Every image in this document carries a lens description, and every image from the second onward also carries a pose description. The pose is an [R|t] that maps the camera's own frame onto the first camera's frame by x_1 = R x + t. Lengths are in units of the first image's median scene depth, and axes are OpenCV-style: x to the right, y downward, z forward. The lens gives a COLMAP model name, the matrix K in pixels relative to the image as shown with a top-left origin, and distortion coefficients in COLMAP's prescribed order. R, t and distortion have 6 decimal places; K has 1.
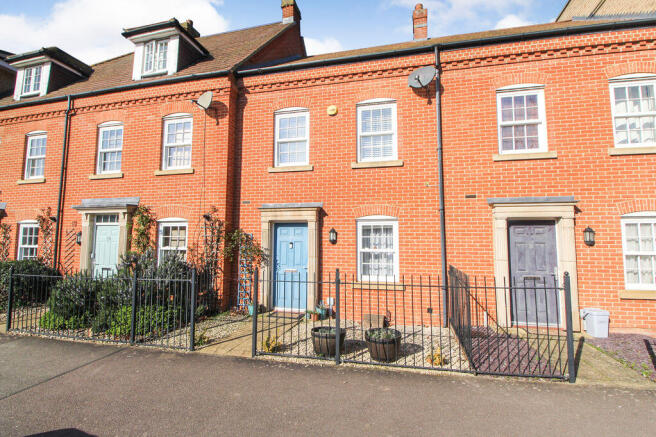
lens RADIAL K [[303.1, 0, 328.0], [0, 303.1, 218.5], [0, 0, 1]] dist [-0.019003, -0.001229]
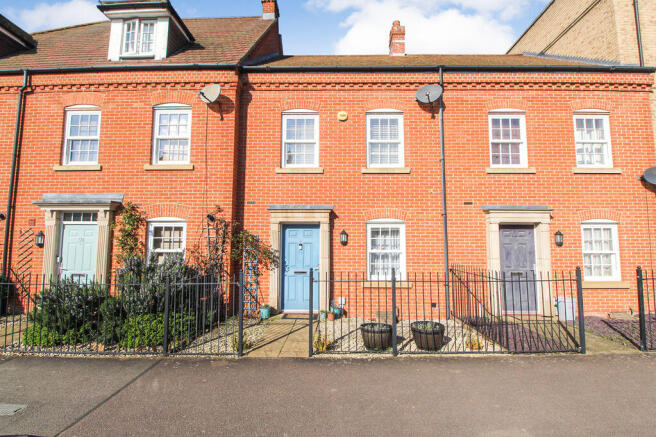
lens RADIAL K [[305.6, 0, 328.8], [0, 305.6, 221.0], [0, 0, 1]] dist [-0.018027, -0.000846]
pose [[0.976661, 0.014490, 0.214296, -0.260064], [-0.015205, 0.999883, 0.001688, 0.000166], [-0.214246, -0.004907, 0.976767, -0.008649]]
